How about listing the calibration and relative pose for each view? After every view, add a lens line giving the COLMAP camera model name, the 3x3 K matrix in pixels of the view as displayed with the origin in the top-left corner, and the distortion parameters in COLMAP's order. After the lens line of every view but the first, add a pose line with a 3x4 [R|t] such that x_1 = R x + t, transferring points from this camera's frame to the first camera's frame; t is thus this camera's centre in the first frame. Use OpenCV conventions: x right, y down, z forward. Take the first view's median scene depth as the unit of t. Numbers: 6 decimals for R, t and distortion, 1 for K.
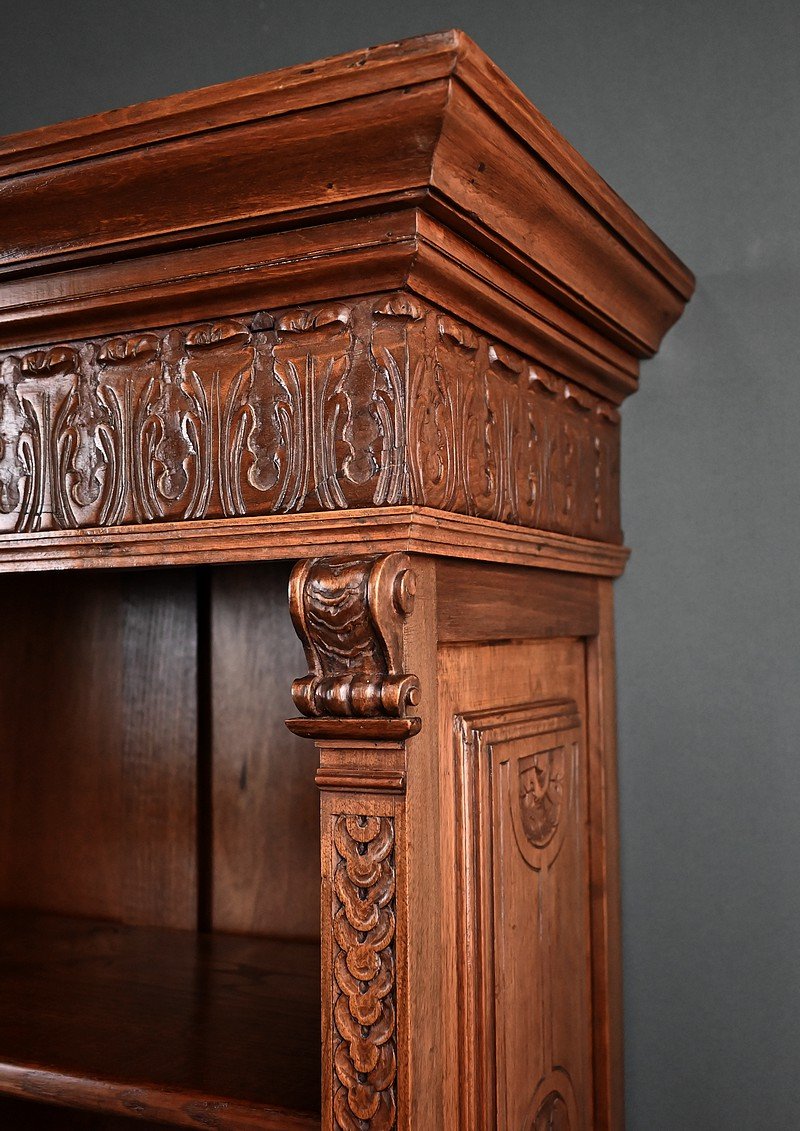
lens RADIAL K [[1198.9, 0, 400.0], [0, 1198.9, 565.5], [0, 0, 1]] dist [0.036028, 0.012519]
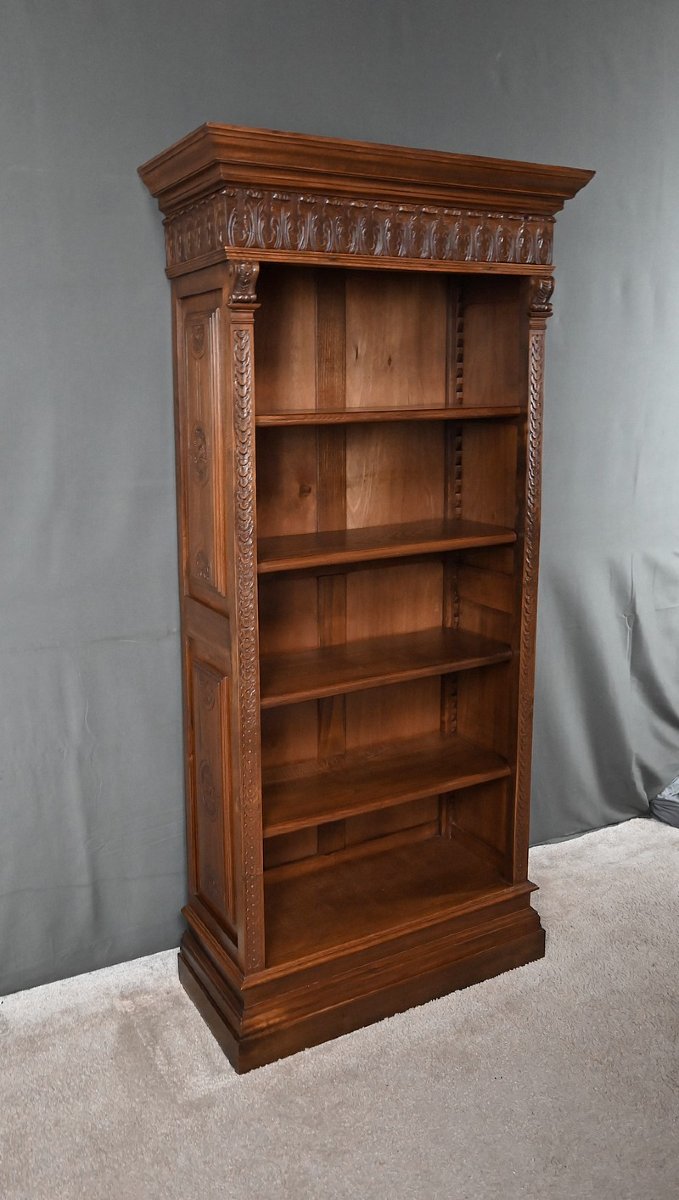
lens RADIAL K [[916.8, 0, 322.1], [0, 916.8, 614.7], [0, 0, 1]] dist [0.083199, 0.000234]
pose [[0.566787, -0.209167, 0.796870, -3.667897], [-0.035971, 0.960029, 0.277578, 0.283011], [-0.823079, -0.185992, 0.536608, -0.480129]]
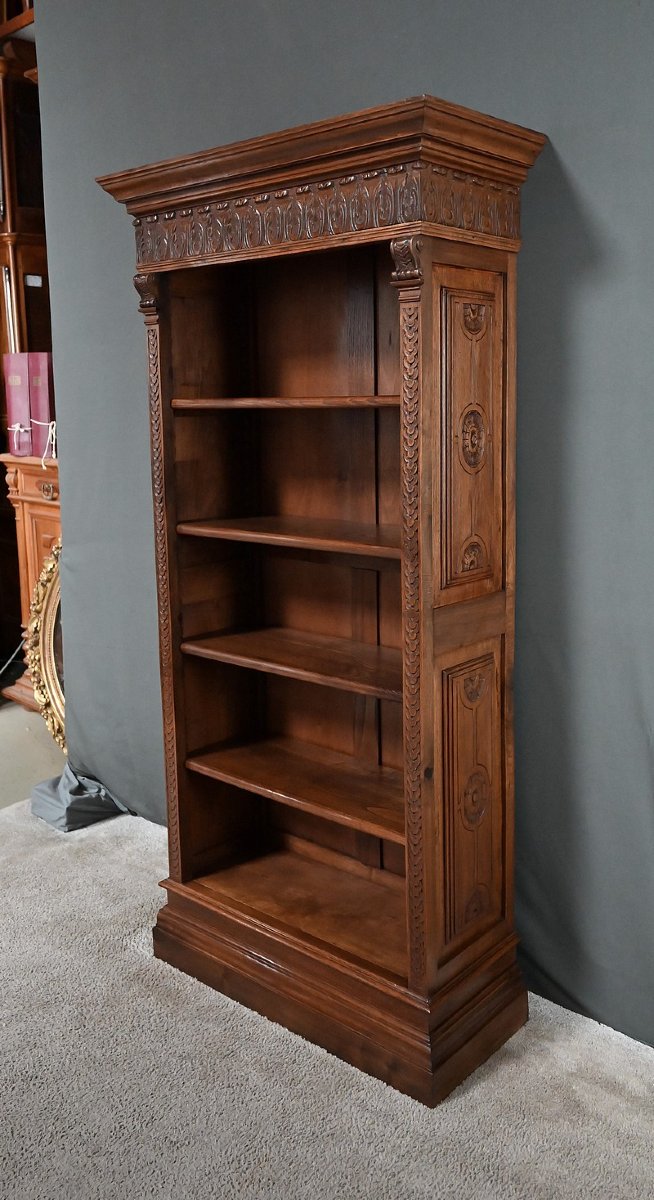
lens RADIAL K [[983.4, 0, 327.0], [0, 983.4, 600.0], [0, 0, 1]] dist [0.042322, -0.002353]
pose [[0.971162, 0.036668, -0.235583, 0.495221], [0.025147, 0.966837, 0.254152, 0.302573], [0.237090, -0.252747, 0.938034, -2.298459]]
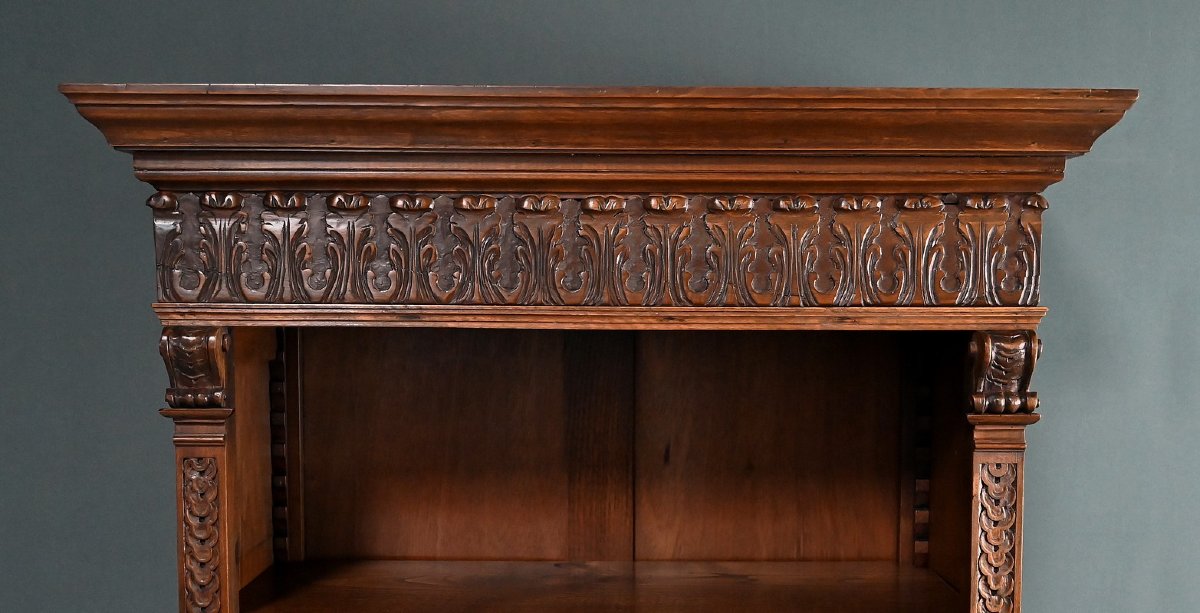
lens RADIAL K [[1331.0, 0, 601.8], [0, 1331.0, 388.0], [0, 0, 1]] dist [0.020032, 0.004316]
pose [[0.891424, -0.027607, 0.452329, -1.565343], [-0.031921, 0.991838, 0.123443, -0.157618], [-0.452045, -0.124479, 0.883267, -0.596734]]
